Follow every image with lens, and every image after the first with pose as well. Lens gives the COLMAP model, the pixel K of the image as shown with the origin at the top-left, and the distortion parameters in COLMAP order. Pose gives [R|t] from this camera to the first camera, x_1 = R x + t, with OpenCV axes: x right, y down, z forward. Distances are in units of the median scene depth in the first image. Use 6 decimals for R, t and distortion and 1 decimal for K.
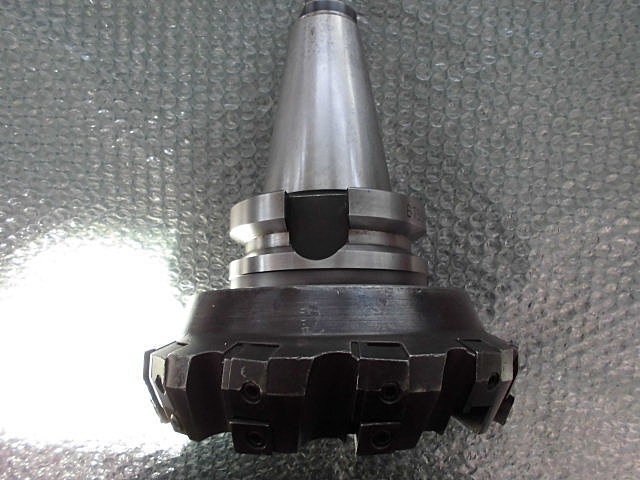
lens RADIAL K [[491.0, 0, 320.0], [0, 491.0, 240.0], [0, 0, 1]] dist [-0.127480, 0.100107]
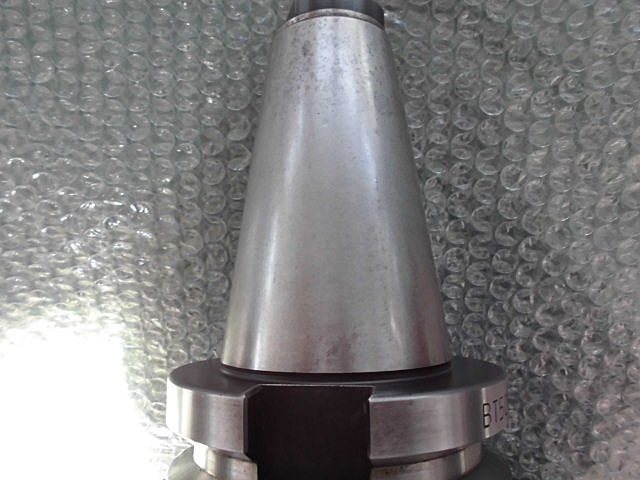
lens RADIAL K [[491.0, 0, 320.0], [0, 491.0, 240.0], [0, 0, 1]] dist [-0.127480, 0.100107]
pose [[0.998693, -0.008645, -0.050376, 0.023389], [0.011448, 0.998386, 0.055626, -0.207625], [0.049813, -0.056130, 0.997180, 0.364541]]
